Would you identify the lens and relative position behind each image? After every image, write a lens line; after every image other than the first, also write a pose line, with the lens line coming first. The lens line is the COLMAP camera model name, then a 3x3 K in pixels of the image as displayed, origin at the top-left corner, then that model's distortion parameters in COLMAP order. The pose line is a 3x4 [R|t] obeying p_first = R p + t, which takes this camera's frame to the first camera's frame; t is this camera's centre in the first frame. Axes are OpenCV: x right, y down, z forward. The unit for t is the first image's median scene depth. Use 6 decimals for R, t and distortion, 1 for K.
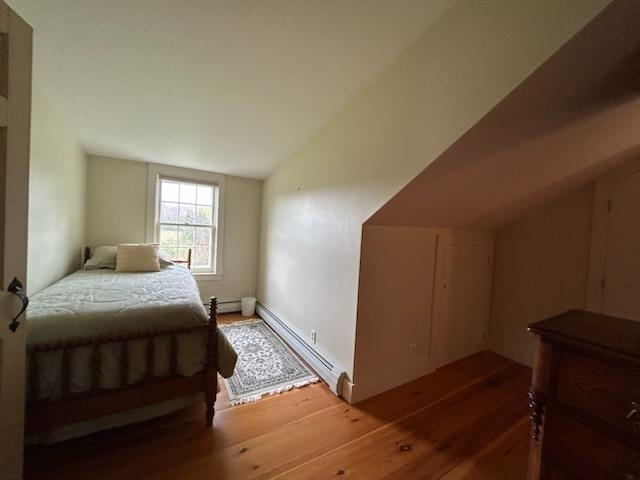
lens RADIAL K [[259.8, 0, 319.9], [0, 259.8, 241.9], [0, 0, 1]] dist [-0.000931, 0.003370]
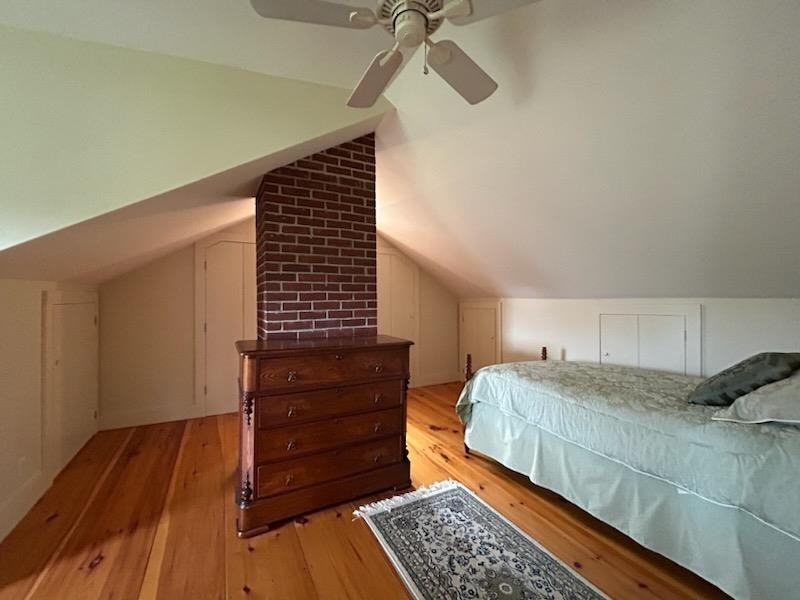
lens RADIAL K [[324.7, 0, 399.9], [0, 324.7, 302.4], [0, 0, 1]] dist [-0.000931, 0.003370]
pose [[0.025896, -0.052695, 0.998275, -0.594219], [0.032389, 0.998130, 0.051847, -0.016202], [-0.999140, 0.030990, 0.027555, 0.024905]]
